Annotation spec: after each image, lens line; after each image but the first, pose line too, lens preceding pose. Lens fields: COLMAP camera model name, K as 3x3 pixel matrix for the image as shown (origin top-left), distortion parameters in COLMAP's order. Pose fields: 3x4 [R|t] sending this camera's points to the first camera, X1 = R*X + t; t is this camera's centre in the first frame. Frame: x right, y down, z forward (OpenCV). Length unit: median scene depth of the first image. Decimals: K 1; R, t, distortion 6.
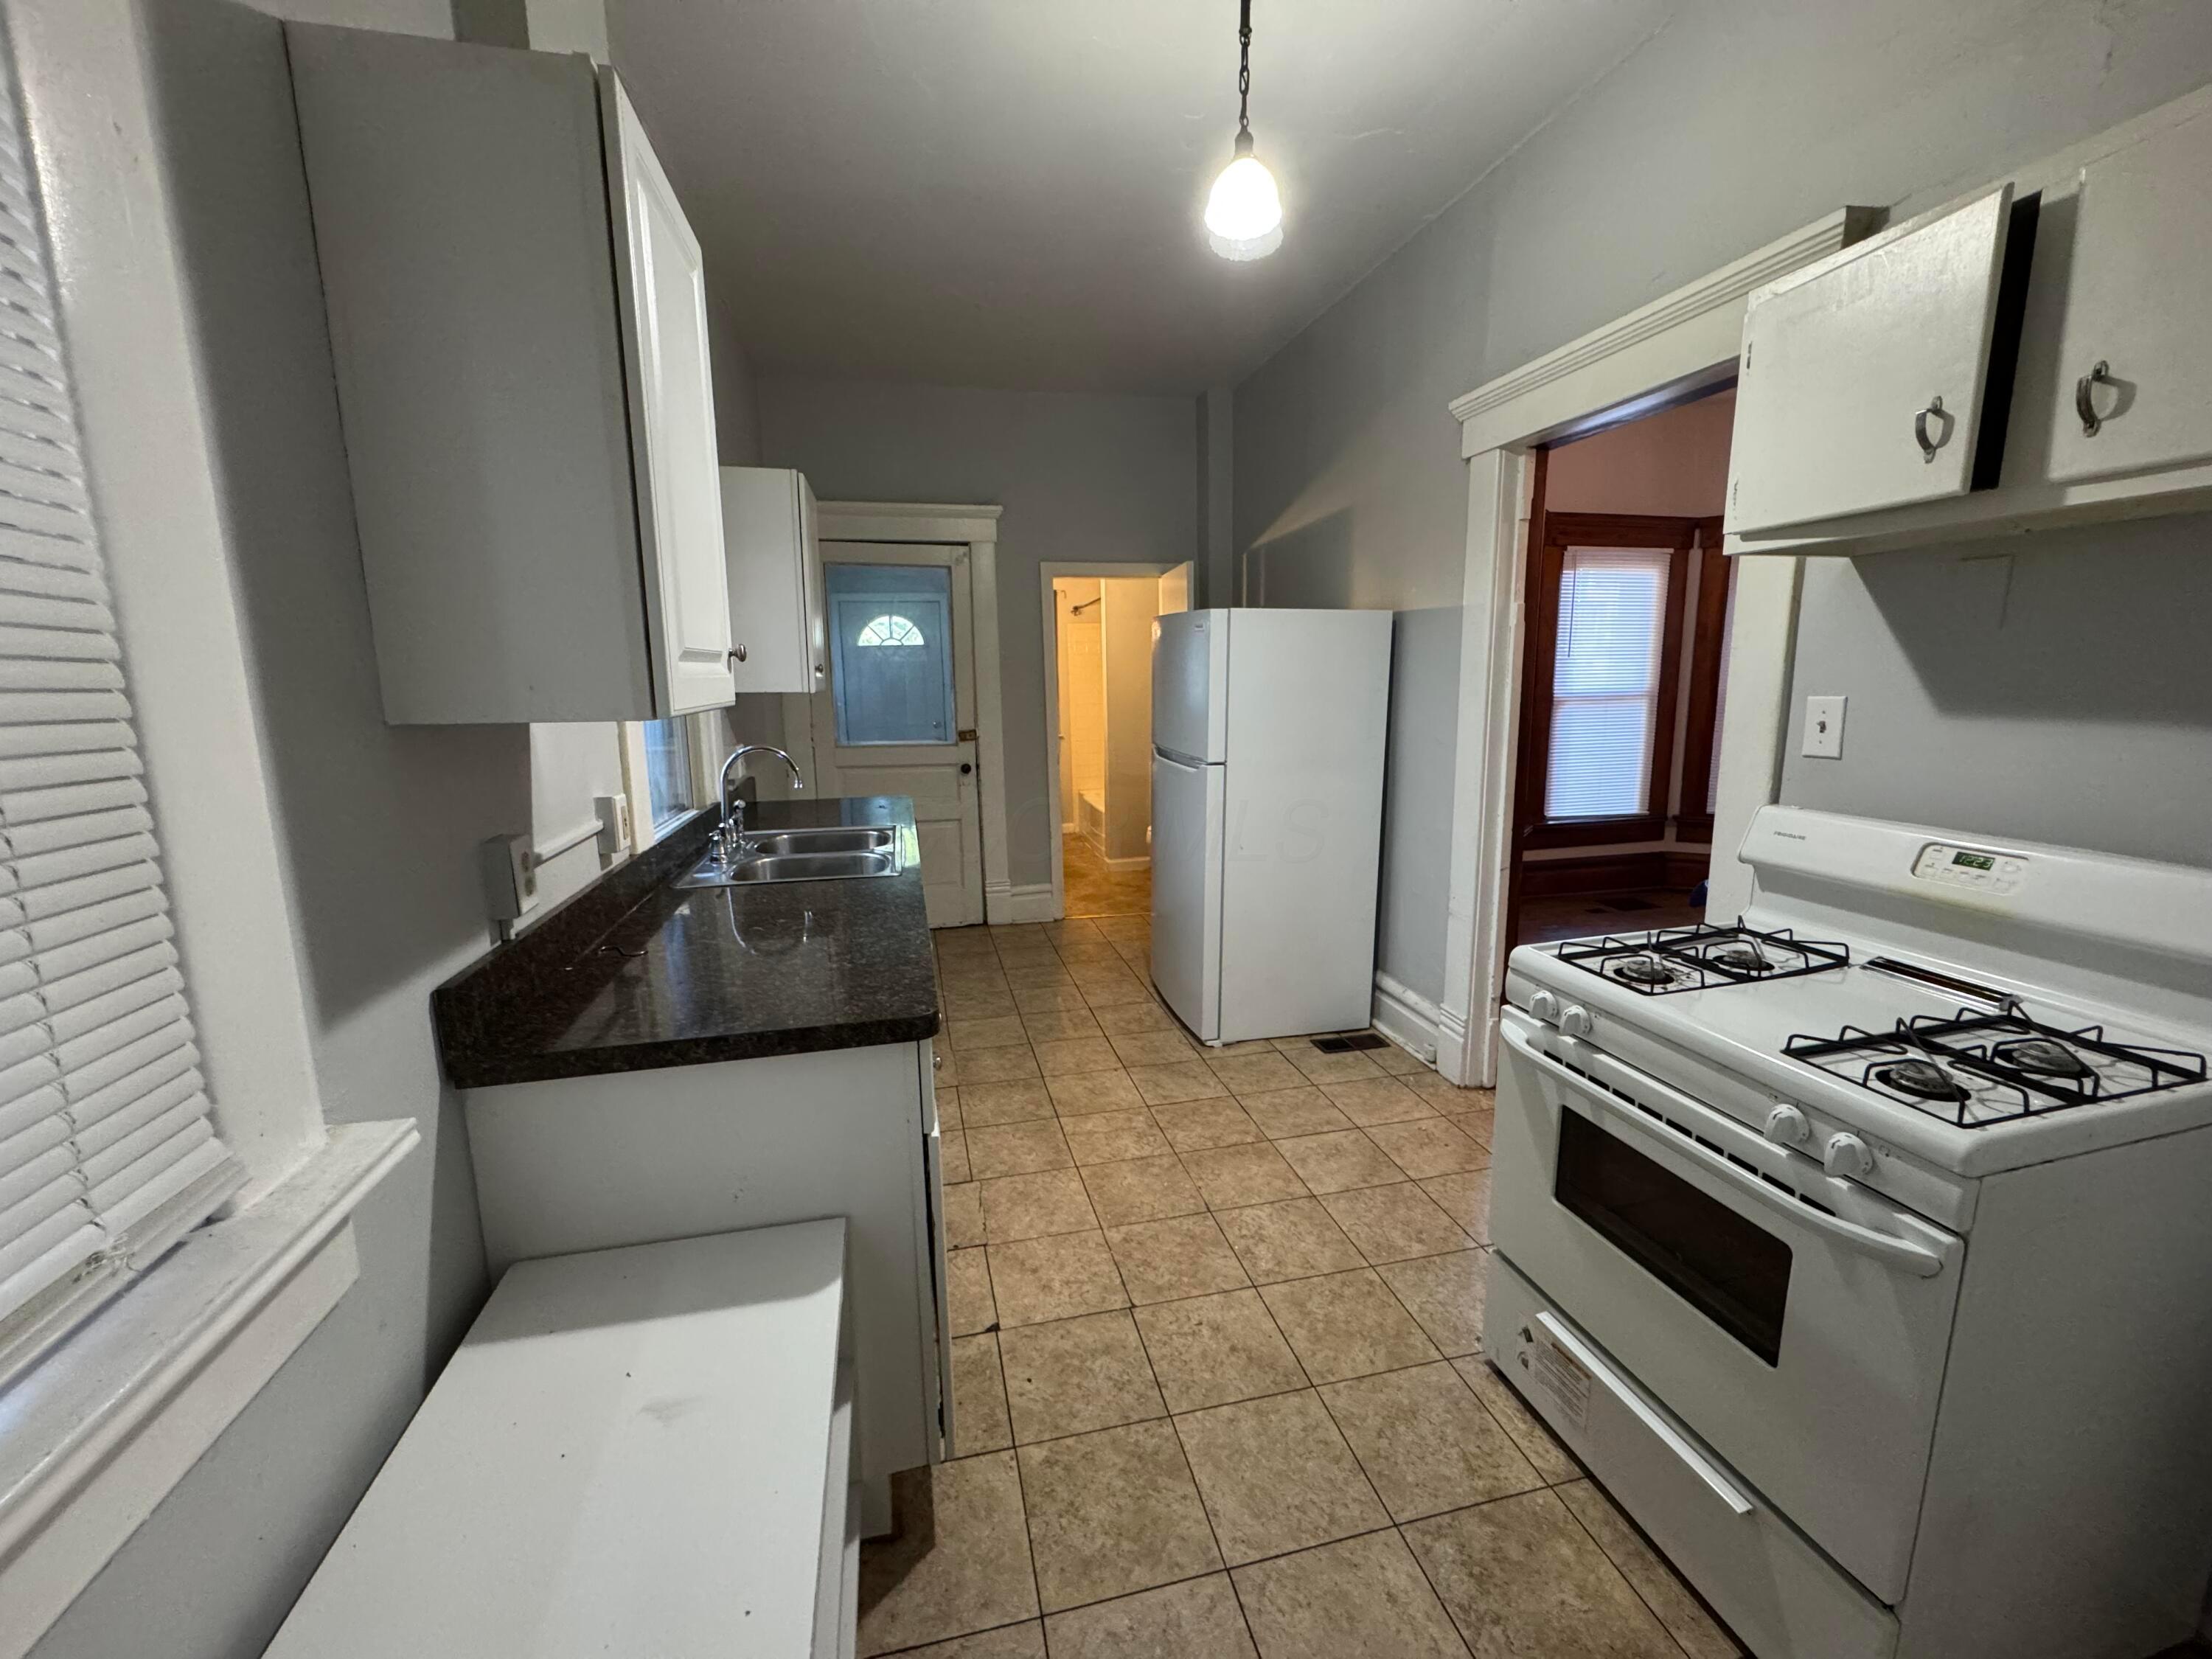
lens RADIAL K [[883.8, 0, 1107.4], [0, 883.8, 822.2], [0, 0, 1]] dist [0.000047, 0.000098]
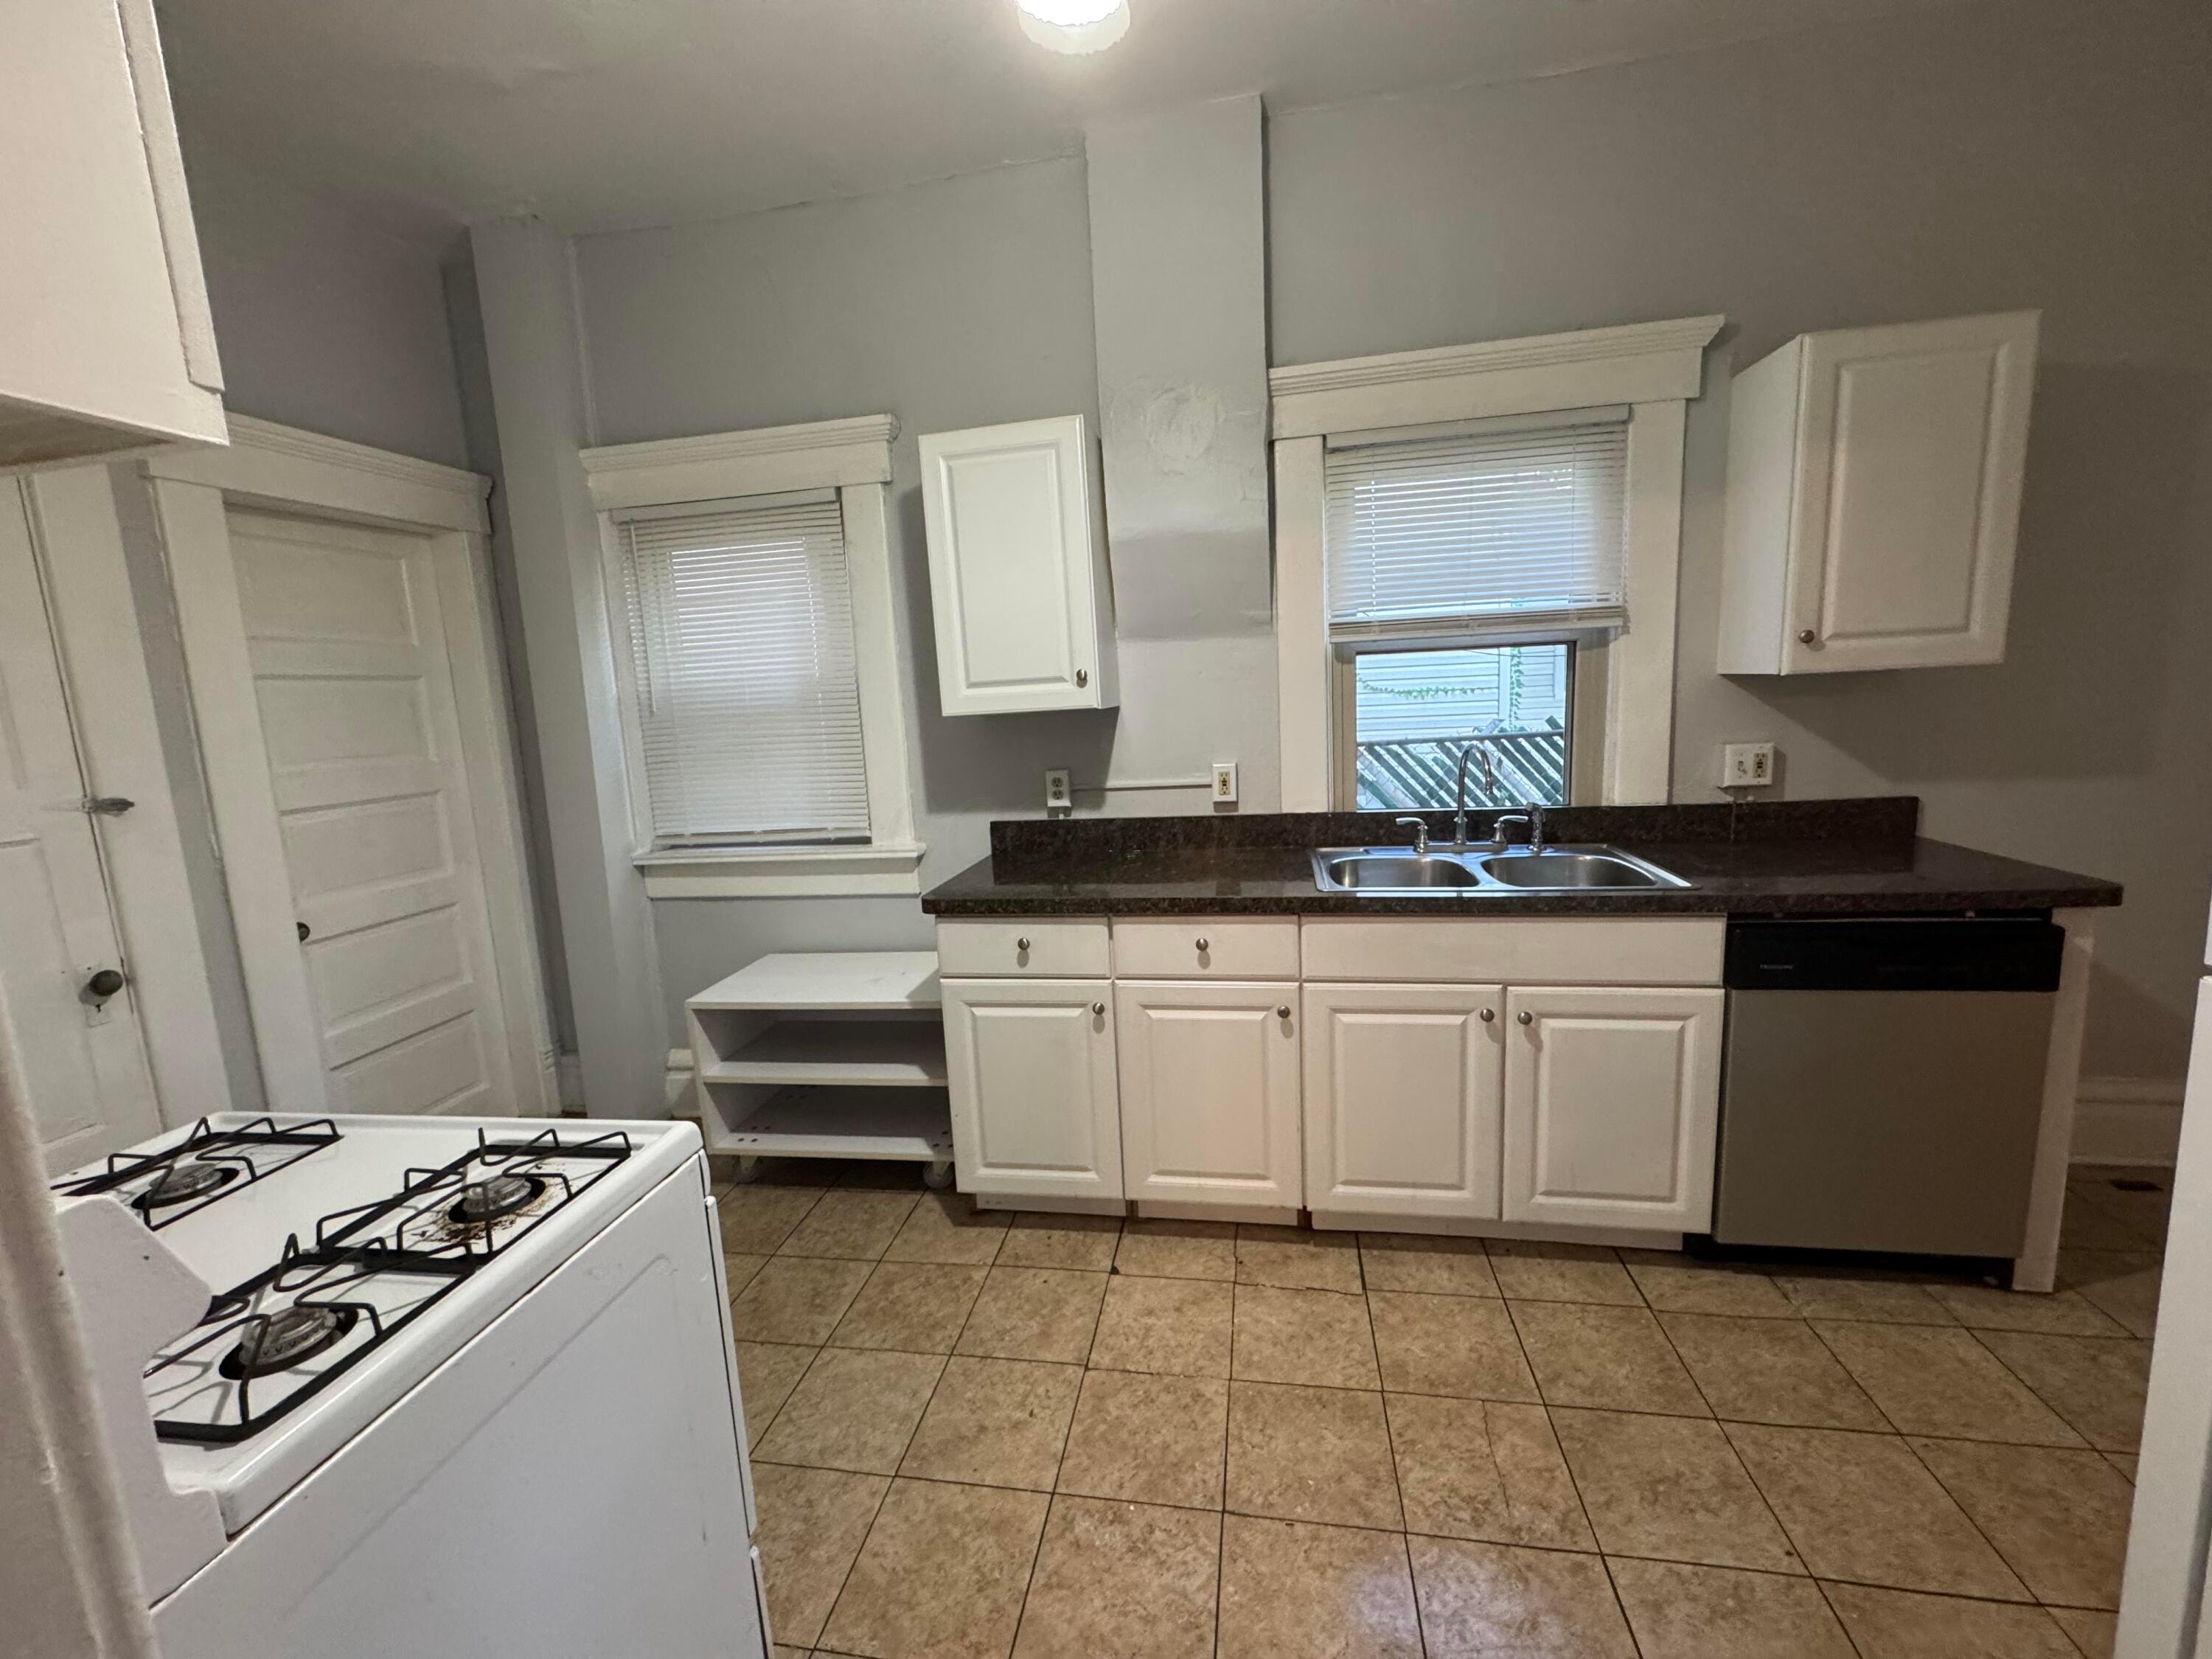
lens RADIAL K [[883.8, 0, 1111.0], [0, 883.8, 827.0], [0, 0, 1]] dist [0.000047, 0.000098]
pose [[-0.394194, 0.170694, -0.903037, 0.785564], [-0.092426, 0.970255, 0.223746, -0.224412], [0.914368, 0.171663, -0.366692, 1.302009]]
